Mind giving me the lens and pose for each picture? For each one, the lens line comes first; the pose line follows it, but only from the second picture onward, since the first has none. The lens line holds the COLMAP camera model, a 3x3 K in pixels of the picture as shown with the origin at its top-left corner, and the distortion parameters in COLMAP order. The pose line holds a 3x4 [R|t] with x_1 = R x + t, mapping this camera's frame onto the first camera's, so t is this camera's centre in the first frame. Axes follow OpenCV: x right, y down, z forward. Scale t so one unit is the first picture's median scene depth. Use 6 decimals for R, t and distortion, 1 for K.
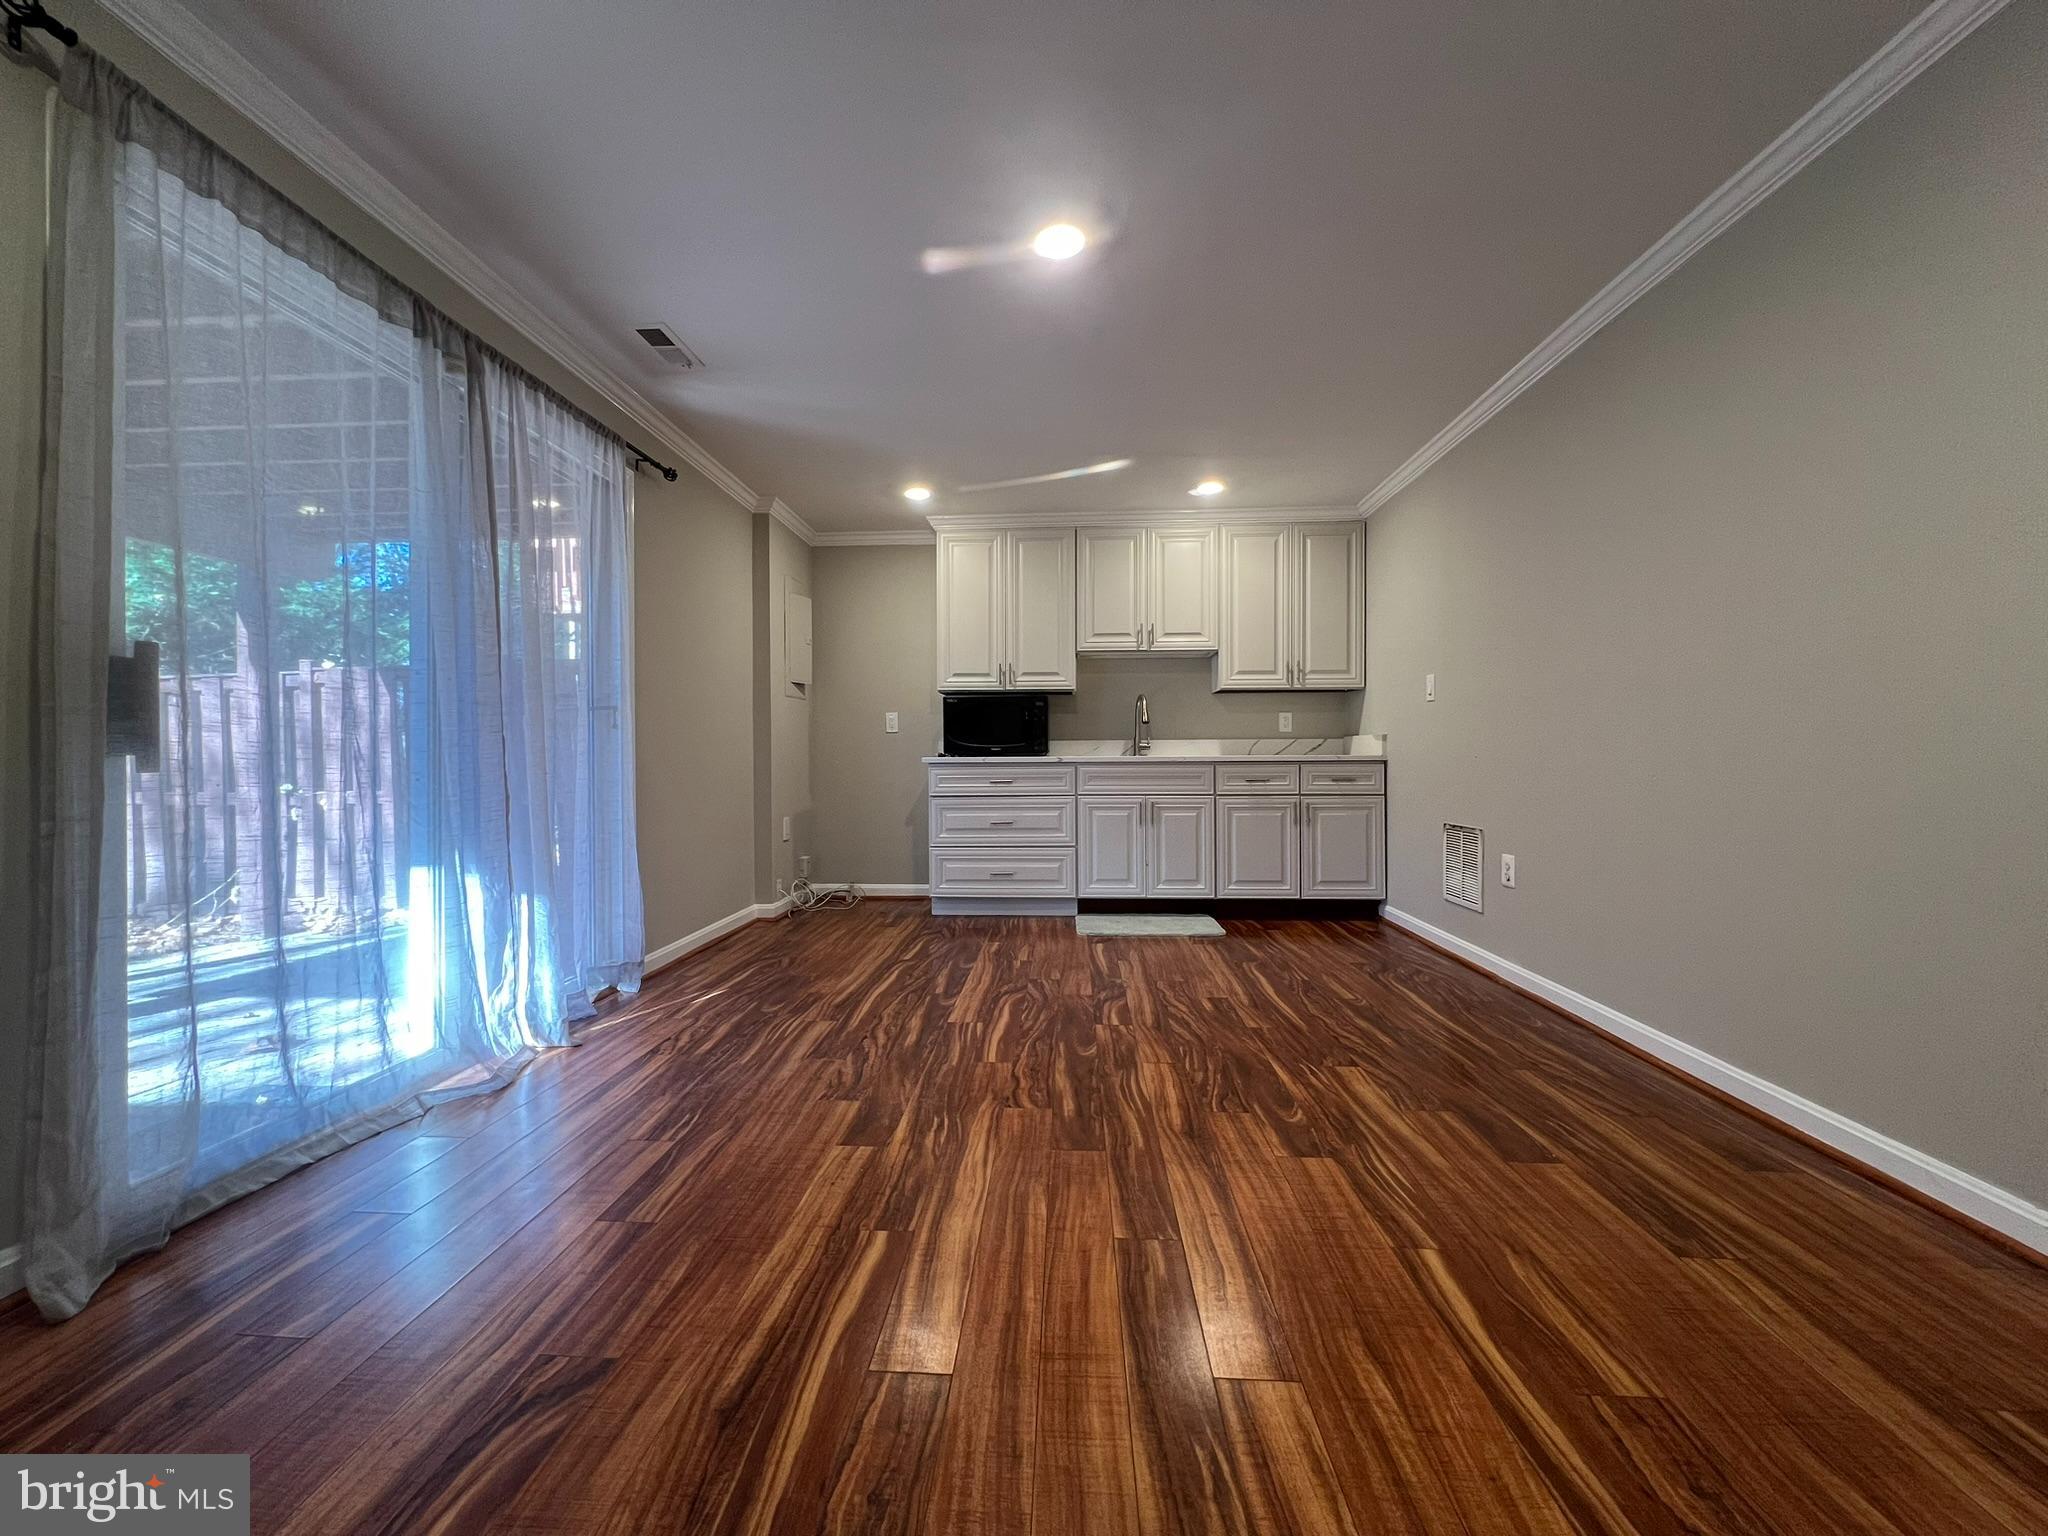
lens RADIAL K [[816.9, 0, 1019.6], [0, 816.9, 764.3], [0, 0, 1]] dist [-0.002106, 0.000921]
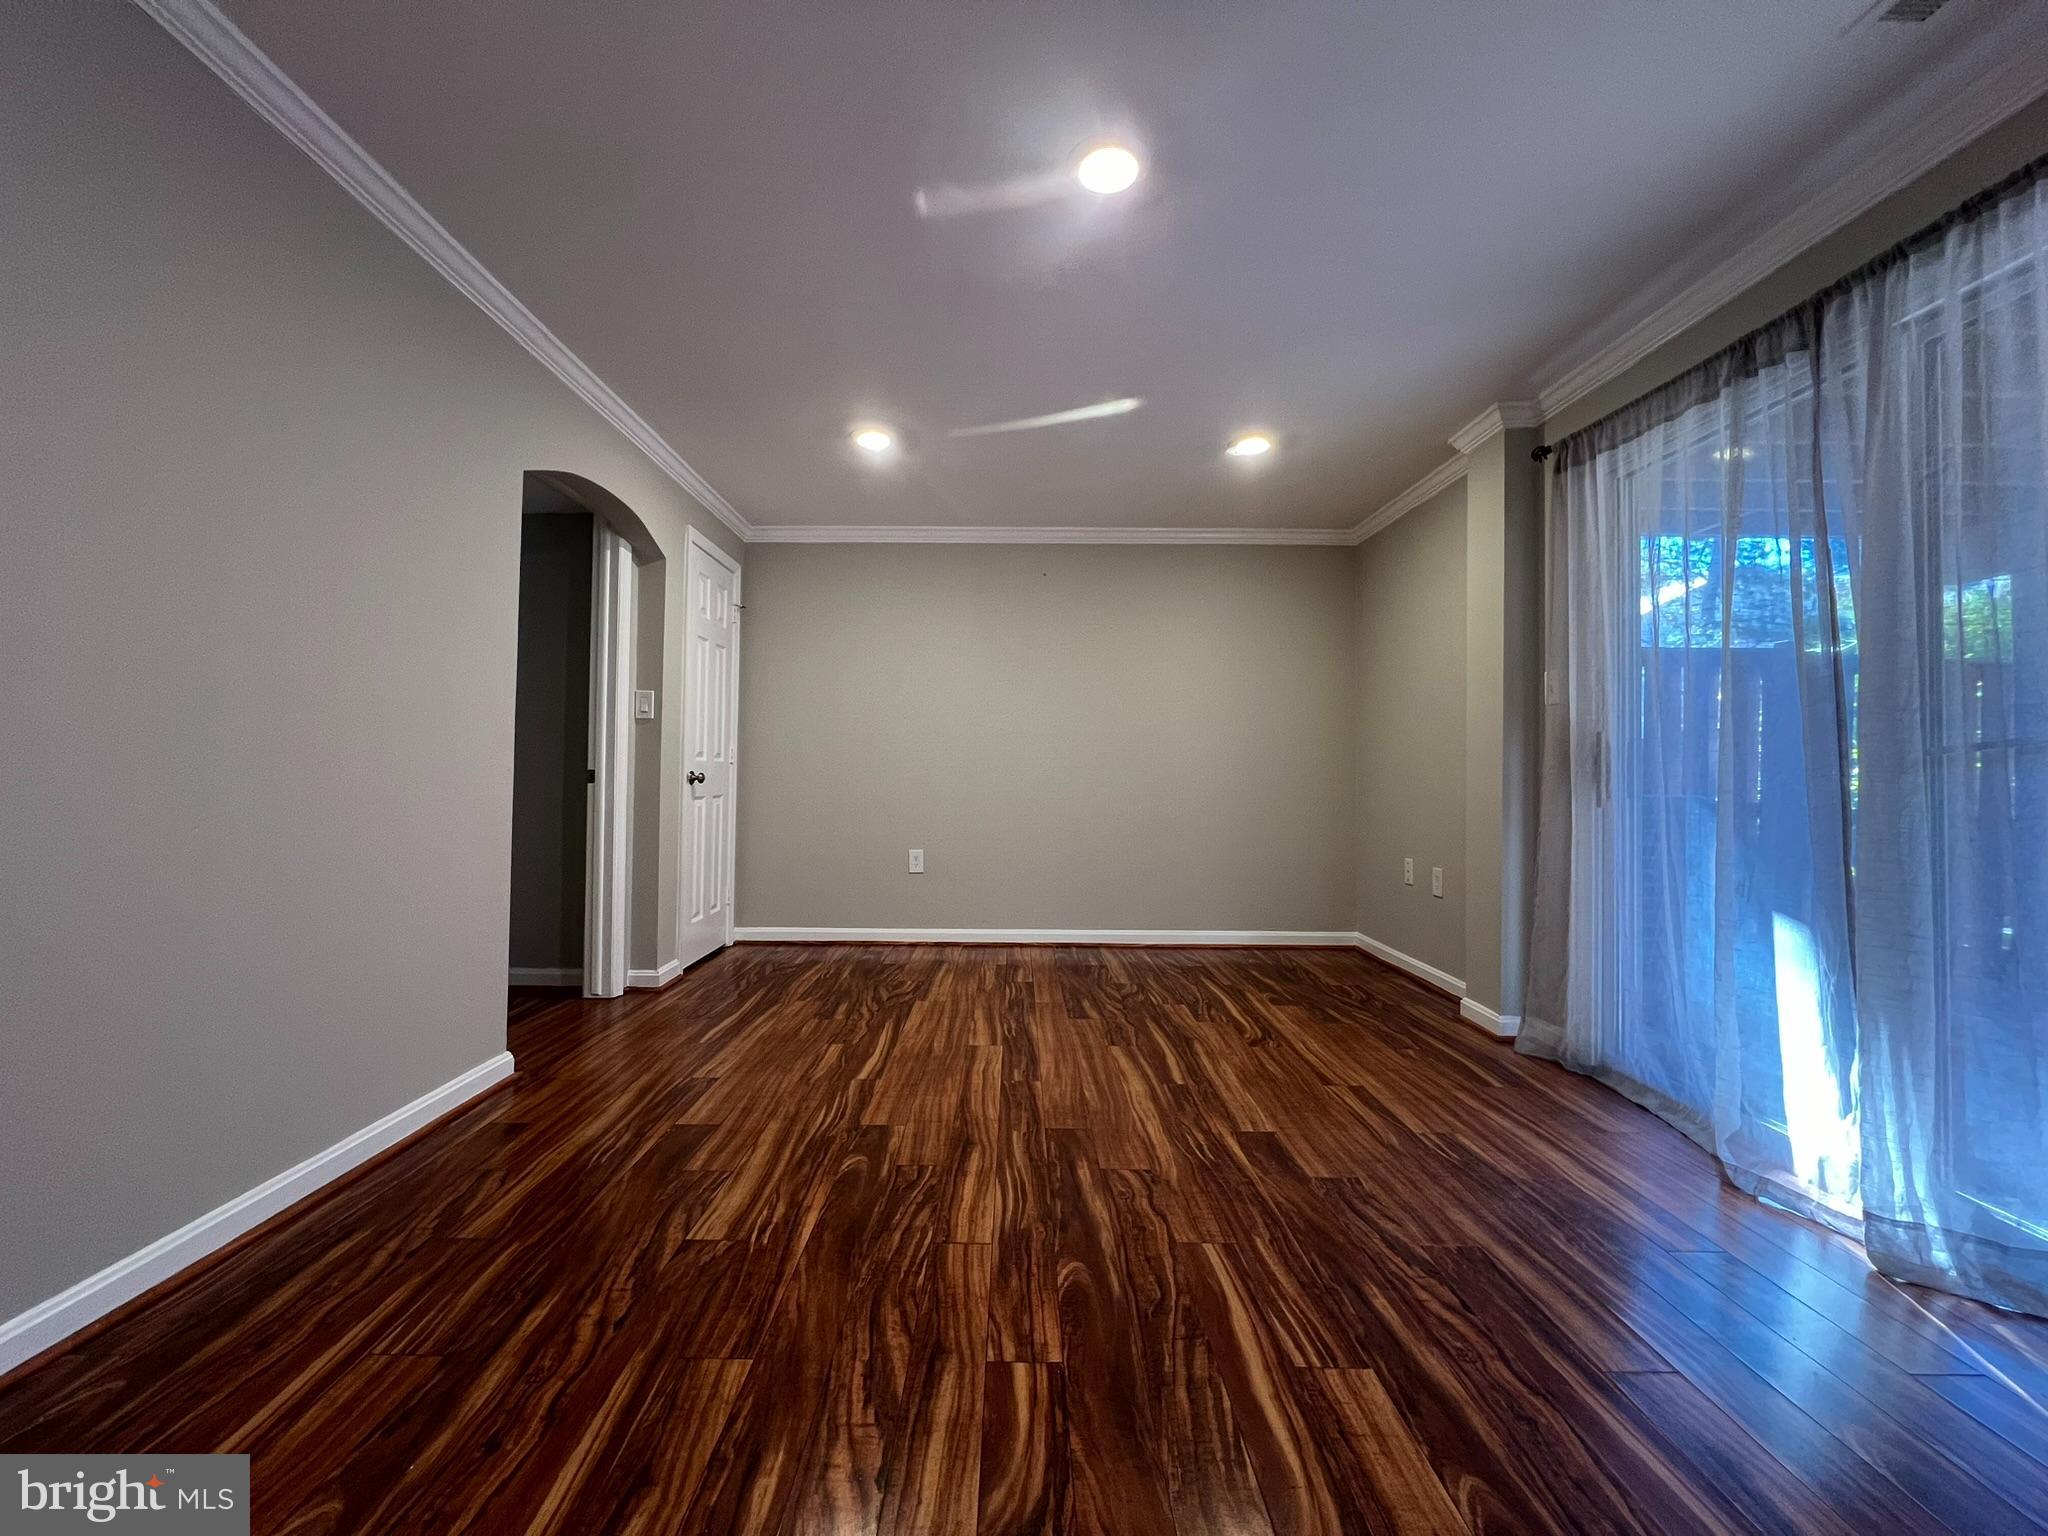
lens RADIAL K [[816.9, 0, 1019.2], [0, 816.9, 763.7], [0, 0, 1]] dist [-0.002106, 0.000921]
pose [[-0.997746, -0.009753, -0.066397, 0.163679], [-0.009346, 0.999936, -0.006436, -0.035668], [0.066456, -0.005800, -0.997772, 1.573565]]
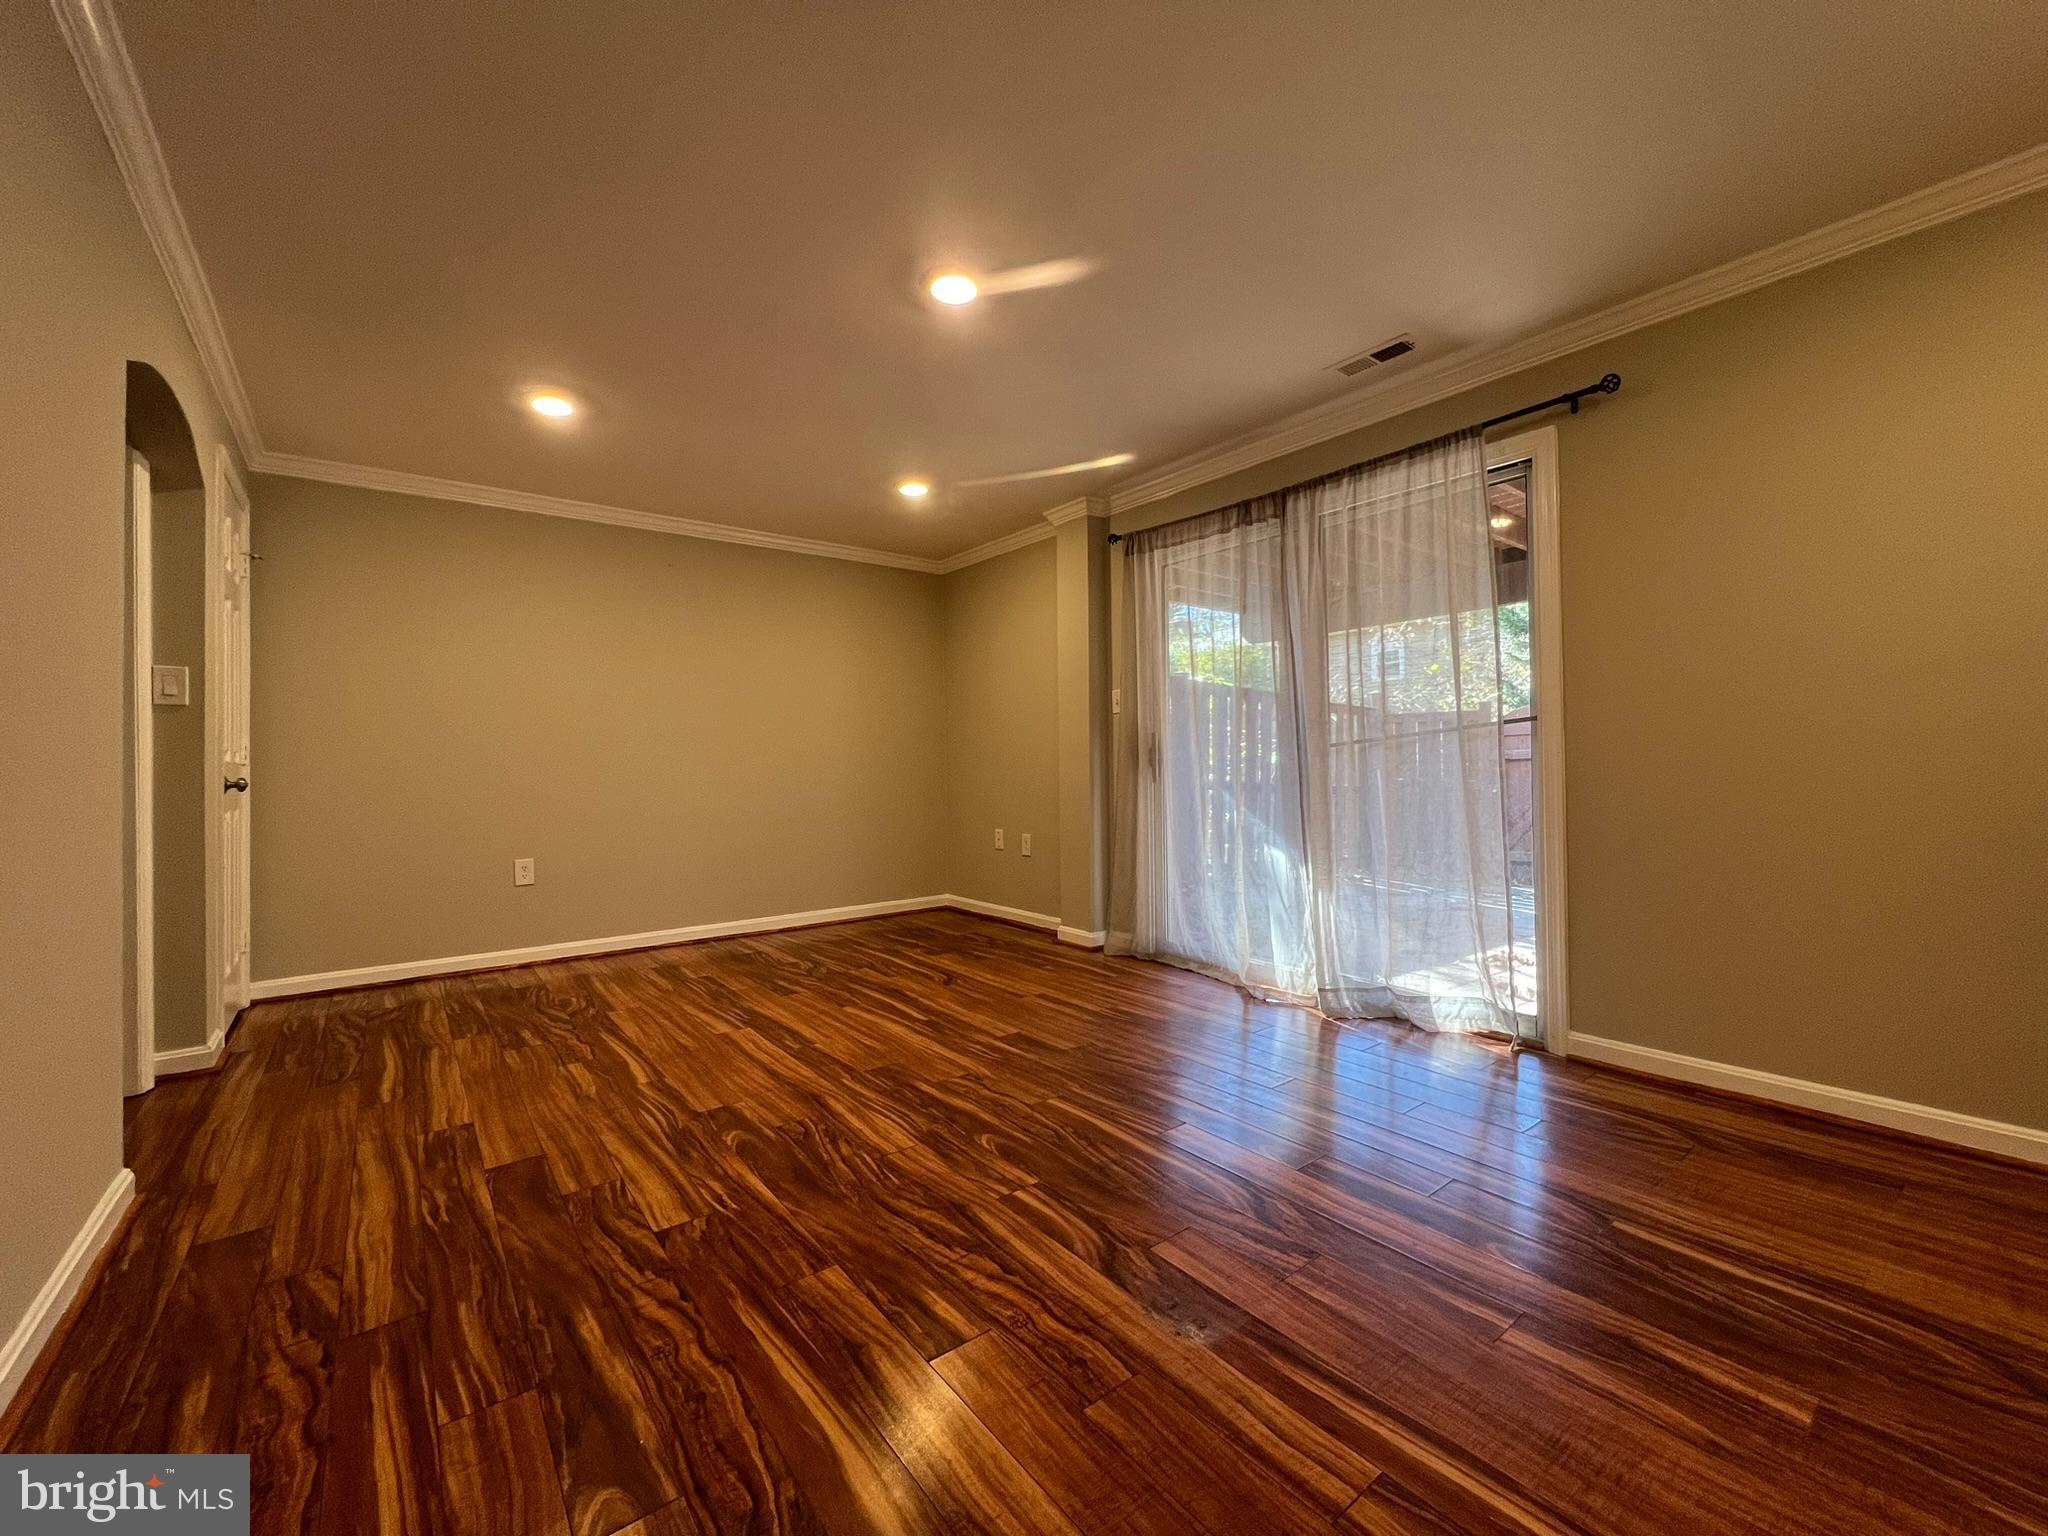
lens RADIAL K [[816.9, 0, 1020.0], [0, 816.9, 767.3], [0, 0, 1]] dist [-0.002106, 0.000921]
pose [[-0.750346, 0.010783, -0.660957, 0.587742], [0.008741, 0.999941, 0.006390, -0.035155], [0.660987, -0.000983, -0.750396, 1.594176]]
